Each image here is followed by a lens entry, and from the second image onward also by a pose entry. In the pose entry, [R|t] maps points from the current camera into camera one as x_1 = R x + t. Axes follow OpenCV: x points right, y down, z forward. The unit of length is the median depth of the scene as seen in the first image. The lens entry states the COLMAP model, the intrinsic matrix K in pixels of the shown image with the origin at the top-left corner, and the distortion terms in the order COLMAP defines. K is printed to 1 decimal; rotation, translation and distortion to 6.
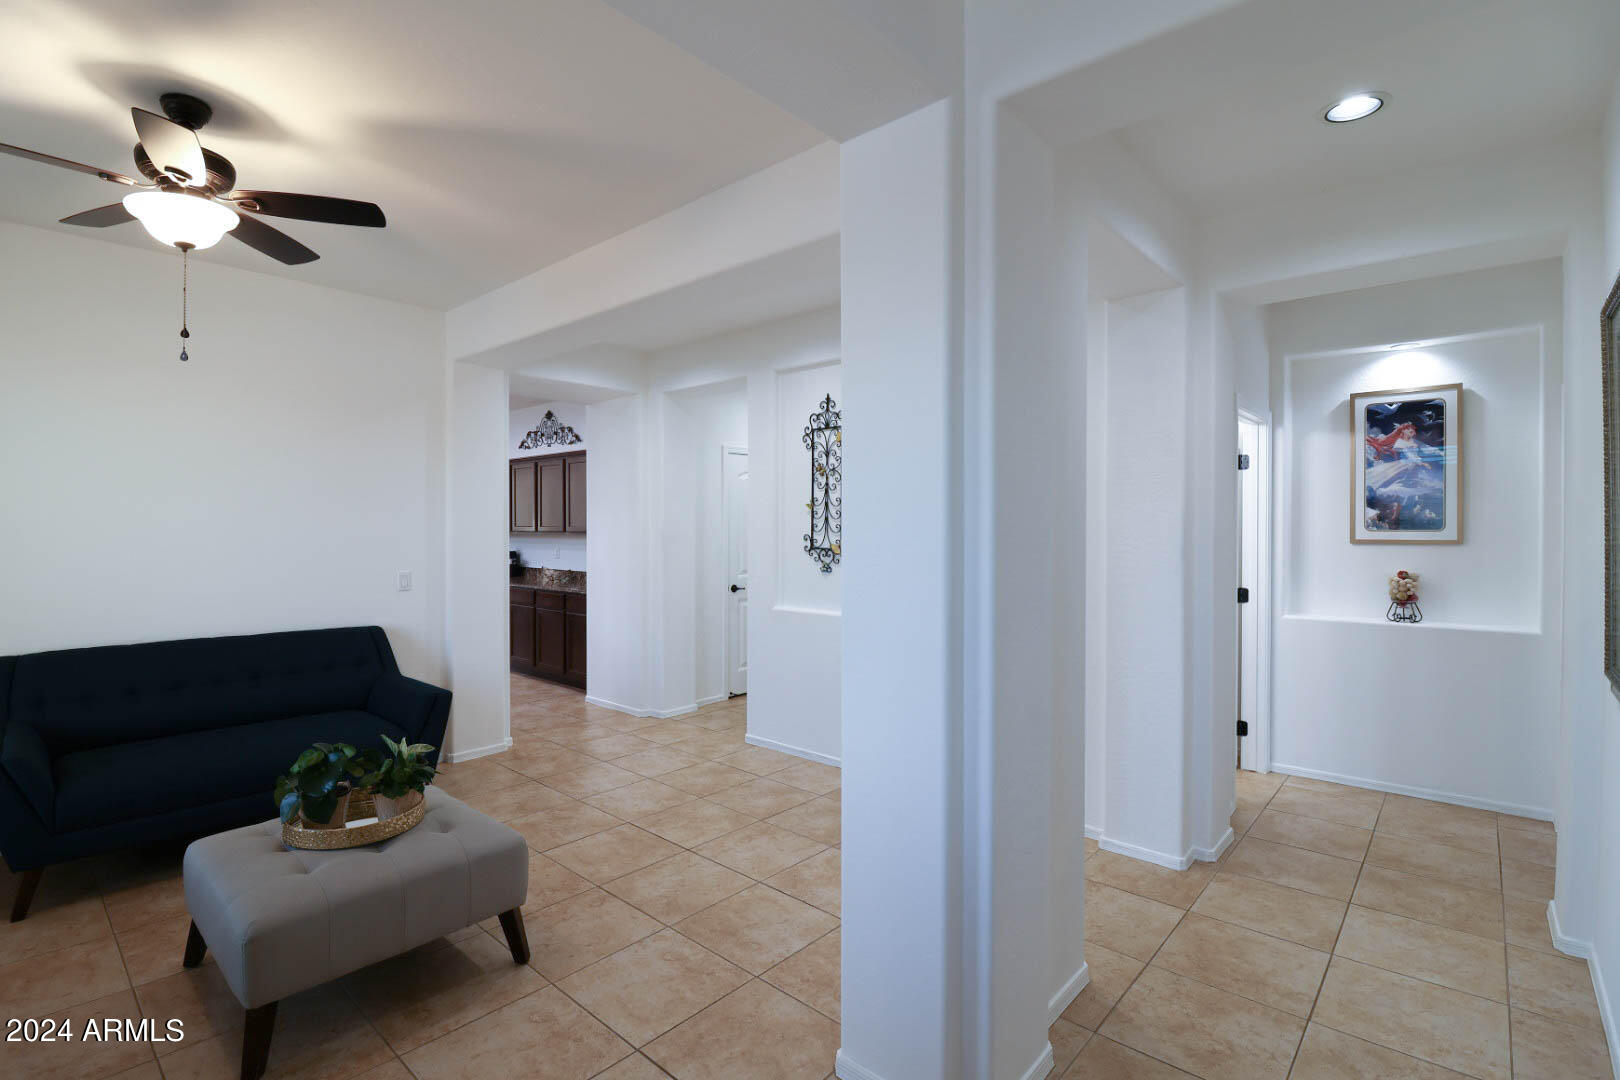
lens RADIAL K [[754.0, 0, 806.9], [0, 754.0, 521.9], [0, 0, 1]] dist [0.001126, -0.012084]
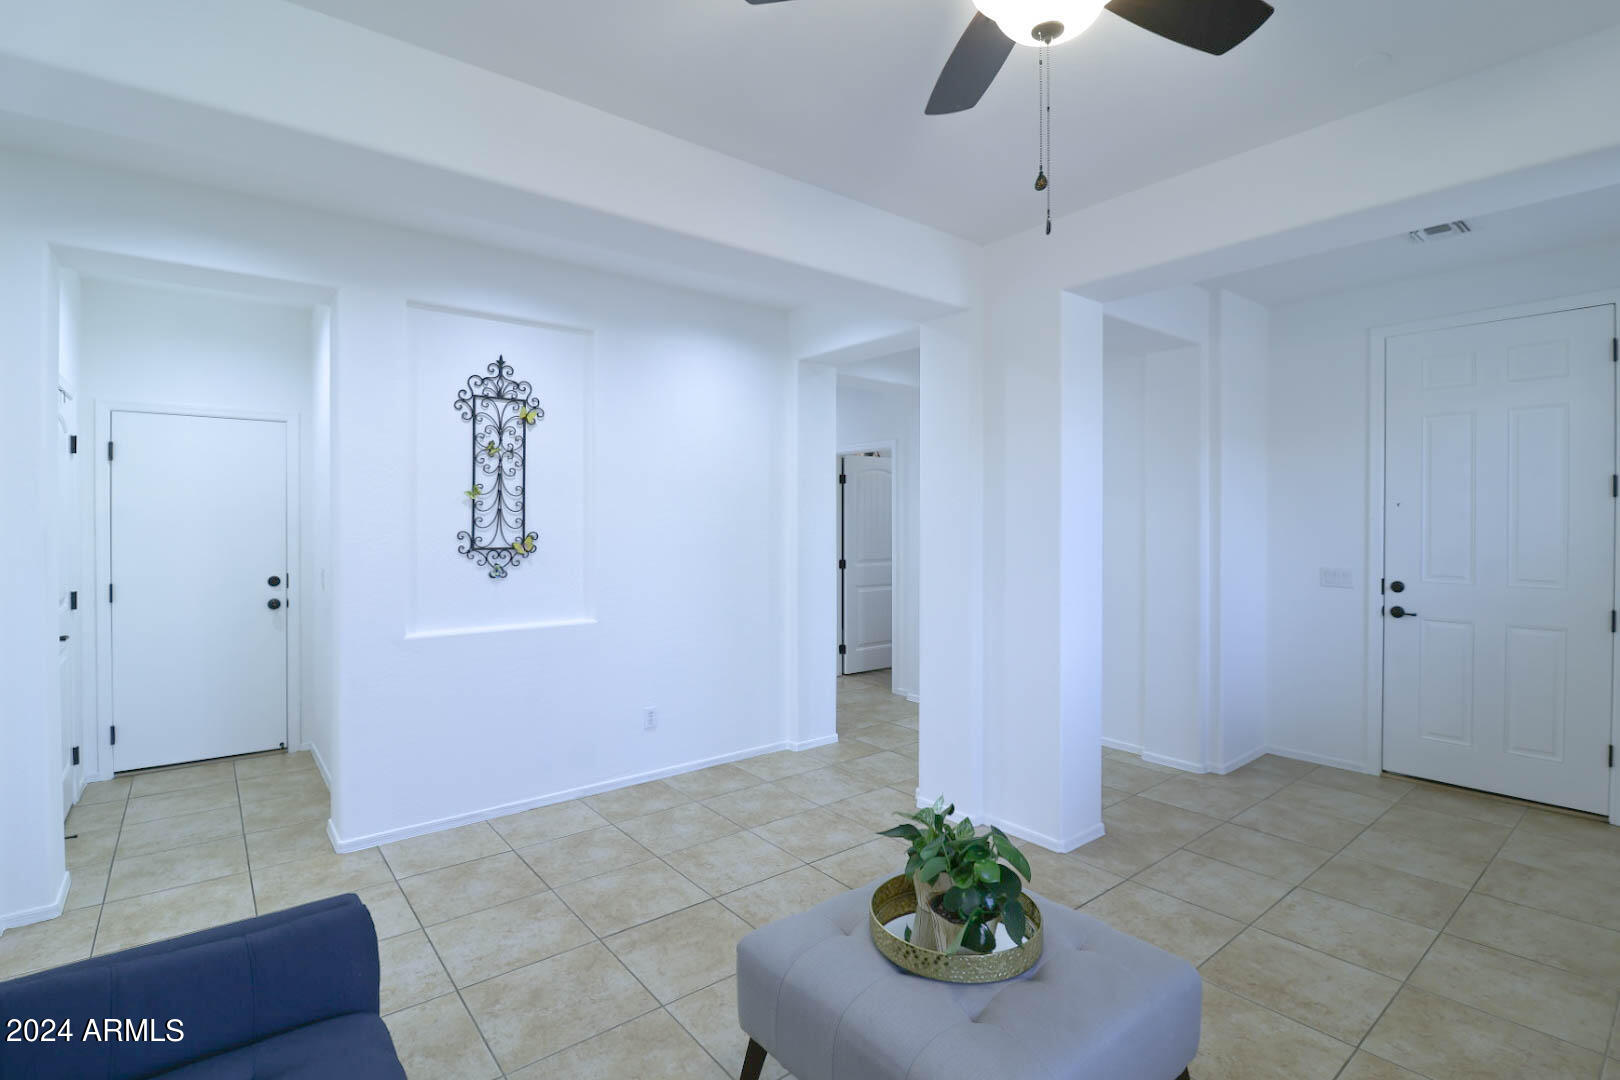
lens RADIAL K [[754.0, 0, 806.9], [0, 754.0, 521.9], [0, 0, 1]] dist [0.001126, -0.012084]
pose [[0.165421, -0.002403, 0.986220, -0.709403], [-0.004601, 0.999984, 0.003208, 0.003000], [-0.986212, -0.005069, 0.165407, 0.545207]]
